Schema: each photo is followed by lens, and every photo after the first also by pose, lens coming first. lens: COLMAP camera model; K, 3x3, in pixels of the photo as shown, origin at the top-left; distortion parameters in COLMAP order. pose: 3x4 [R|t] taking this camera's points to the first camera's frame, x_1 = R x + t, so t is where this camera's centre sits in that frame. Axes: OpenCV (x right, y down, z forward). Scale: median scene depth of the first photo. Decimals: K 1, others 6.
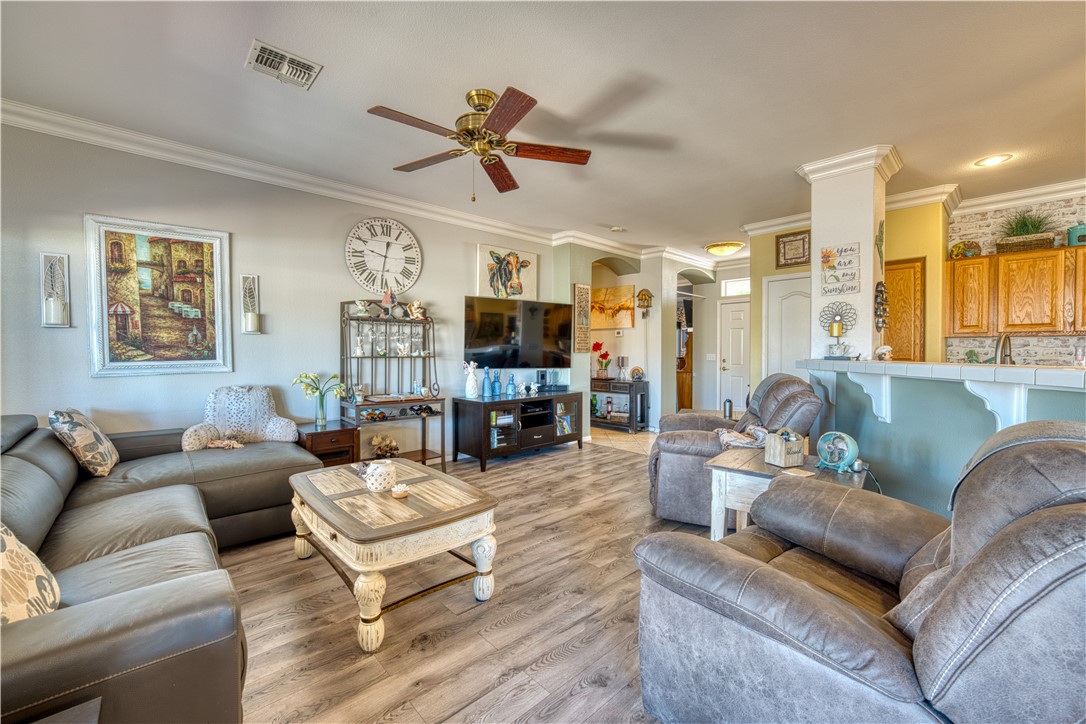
lens RADIAL K [[438.8, 0, 545.4], [0, 438.8, 359.1], [0, 0, 1]] dist [-0.009710, 0.000308]
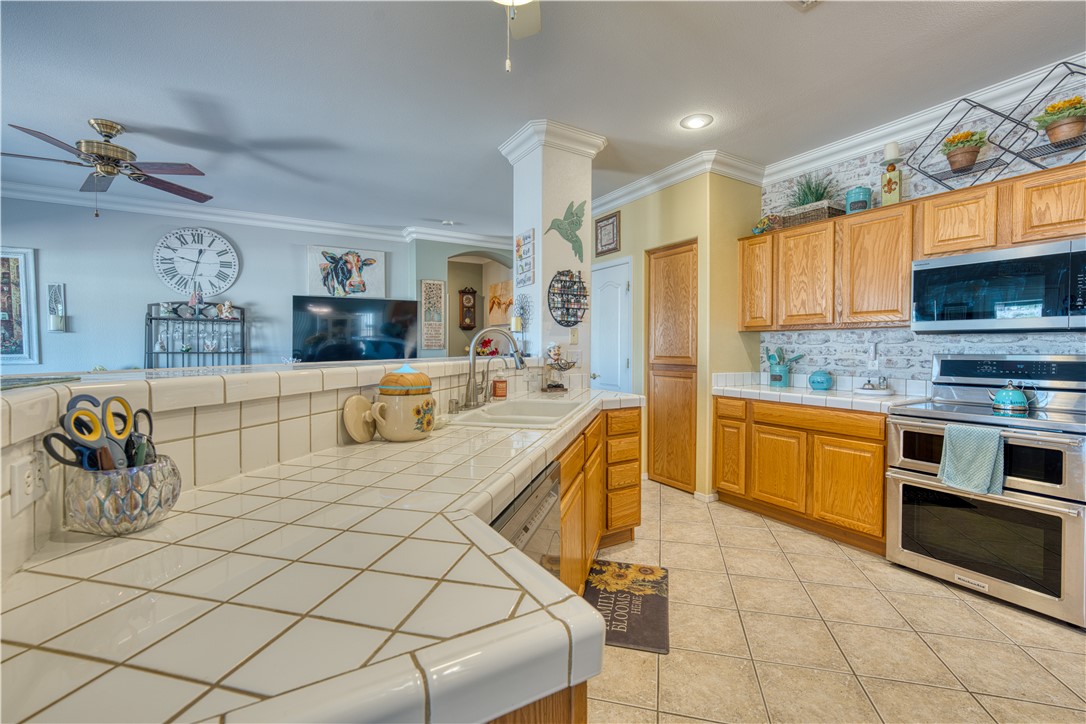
lens RADIAL K [[466.7, 0, 540.8], [0, 466.7, 357.3], [0, 0, 1]] dist [-0.002196, 0.000634]
pose [[0.975607, 0.006026, -0.219443, 0.753622], [-0.005892, 0.999982, 0.001263, 0.000534], [0.219447, 0.000061, 0.975624, 0.039273]]
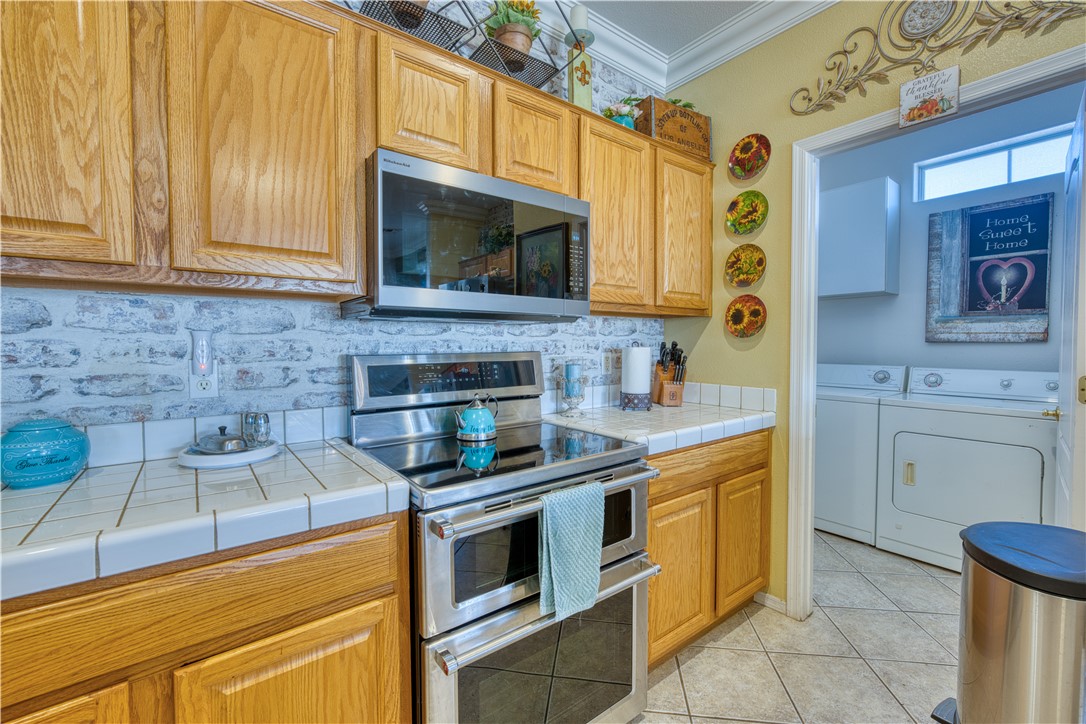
lens RADIAL K [[455.1, 0, 543.9], [0, 455.1, 358.6], [0, 0, 1]] dist [-0.028258, 0.010255]
pose [[0.101118, -0.032219, 0.994353, 0.842955], [0.022646, 0.999291, 0.030076, -0.011244], [-0.994617, 0.019476, 0.101776, 0.649209]]
